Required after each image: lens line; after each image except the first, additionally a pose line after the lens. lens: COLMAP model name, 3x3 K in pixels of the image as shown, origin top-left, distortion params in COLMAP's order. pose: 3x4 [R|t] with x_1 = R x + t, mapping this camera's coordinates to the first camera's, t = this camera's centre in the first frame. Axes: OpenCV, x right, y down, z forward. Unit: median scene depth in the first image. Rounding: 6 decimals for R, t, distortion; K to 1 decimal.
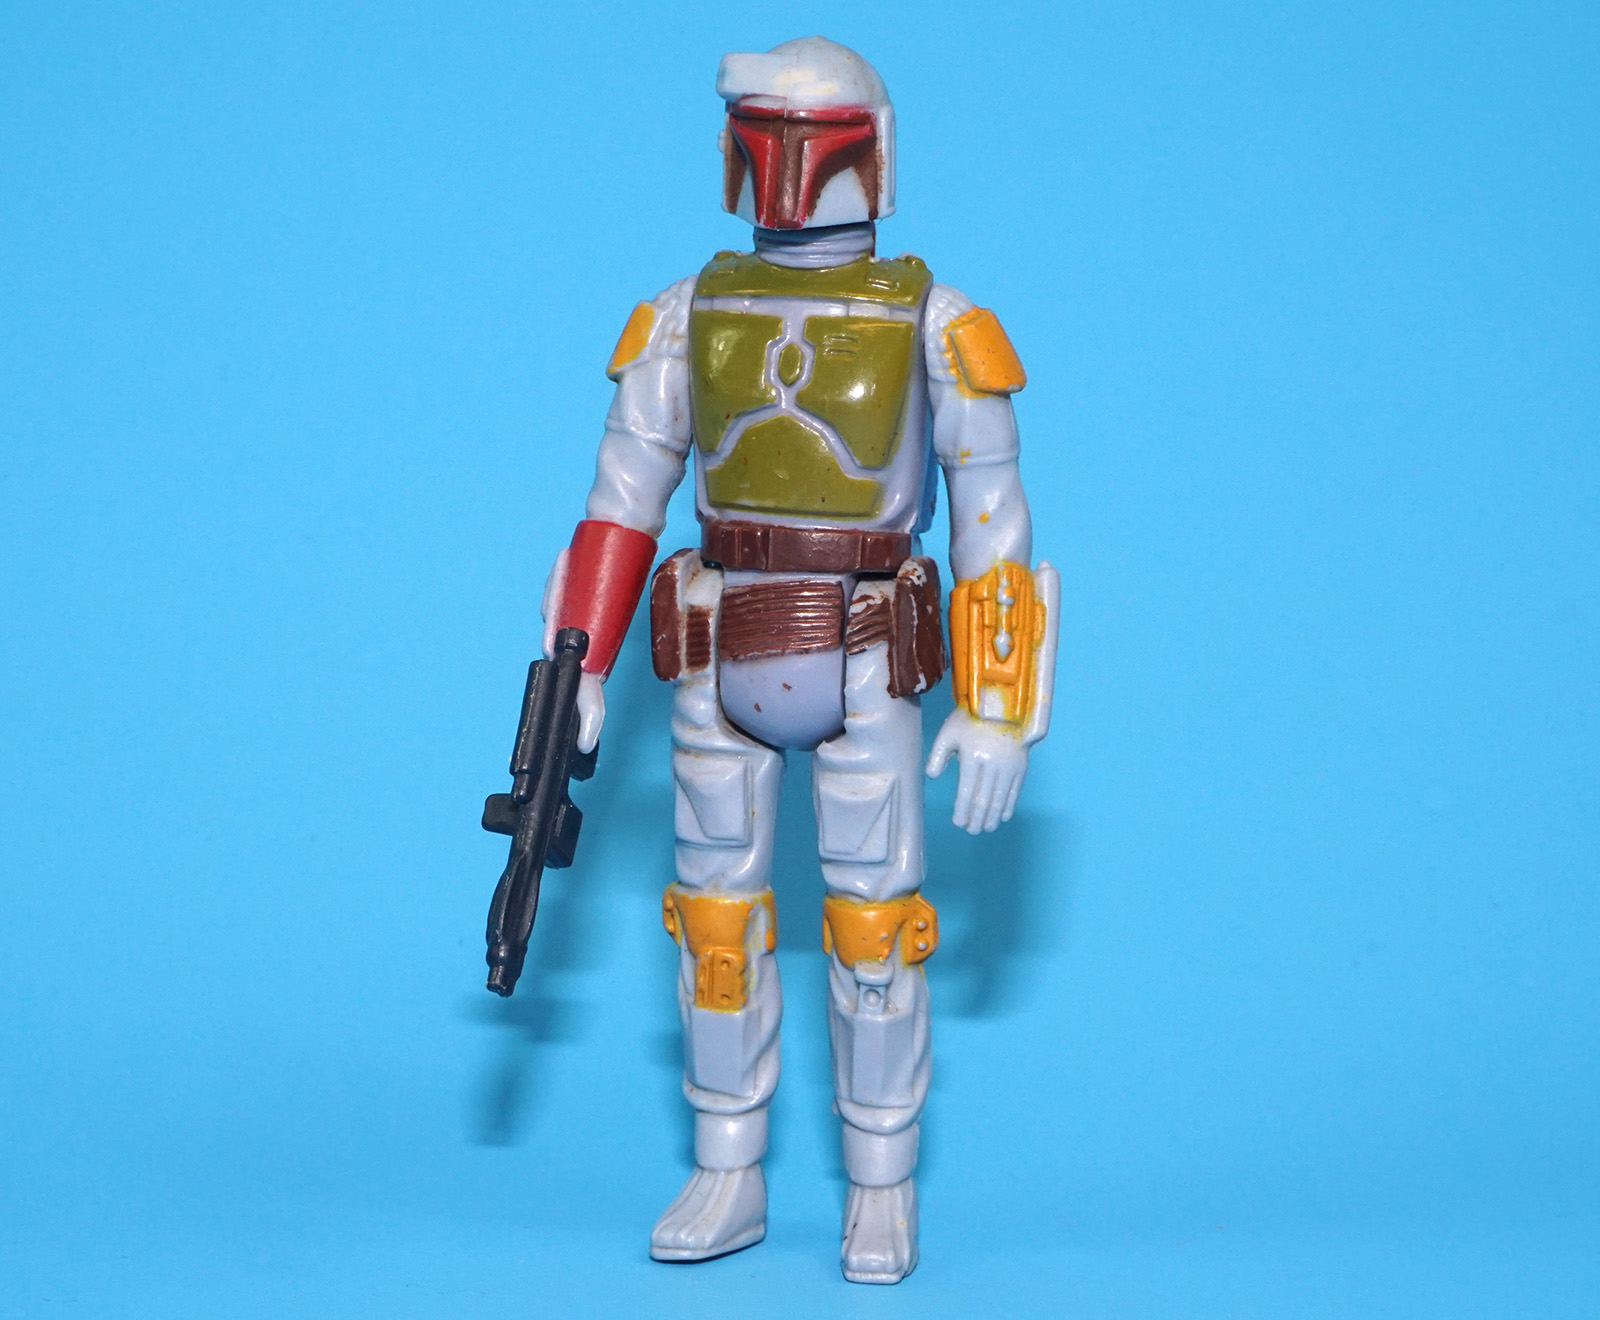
lens RADIAL K [[4864.3, 0, 803.5], [0, 4864.3, 657.7], [0, 0, 1]] dist [0.025899, 0.580043]
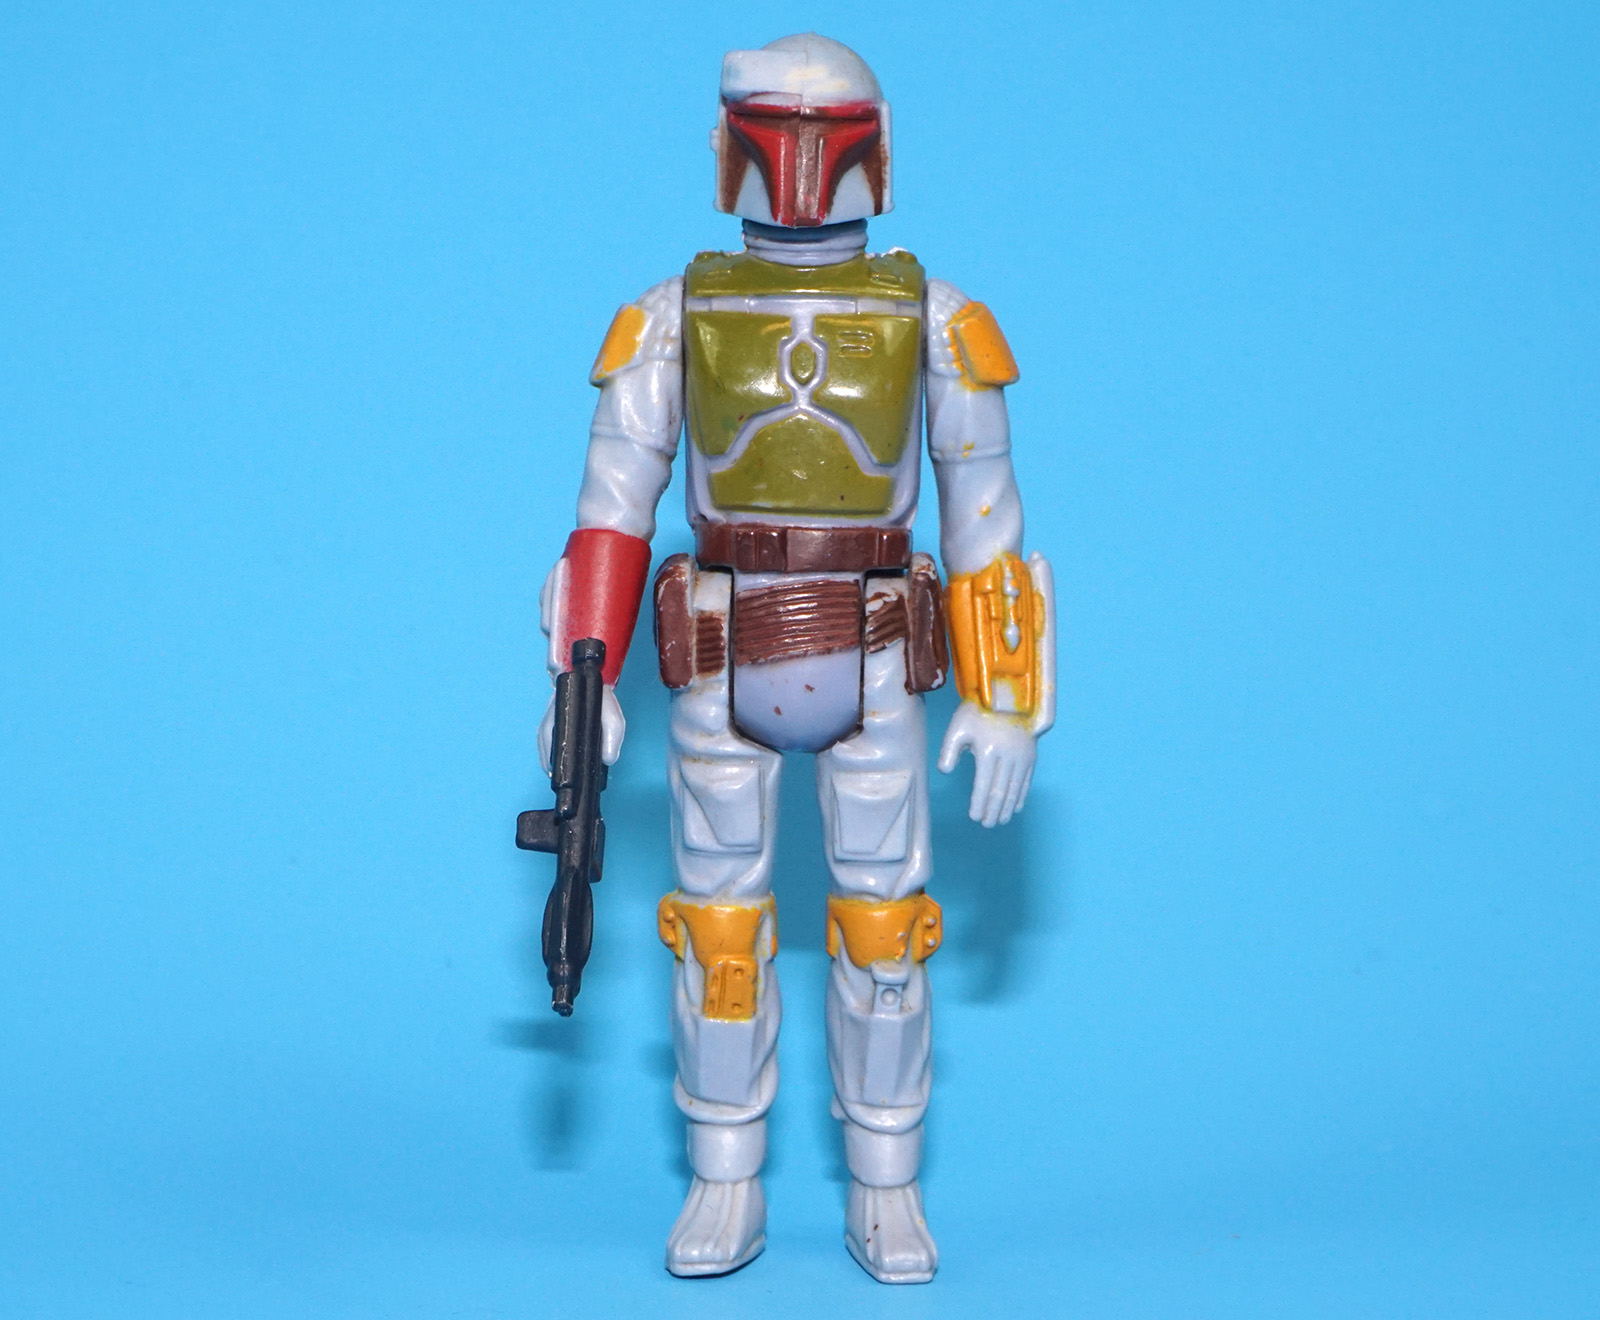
lens RADIAL K [[4864.3, 0, 803.5], [0, 4864.3, 657.7], [0, 0, 1]] dist [0.025899, 0.580043]
pose [[0.974680, -0.044900, 0.219051, -0.219590], [0.045900, 0.998946, 0.000523, -0.000787], [-0.218843, 0.009544, 0.975713, 0.032365]]
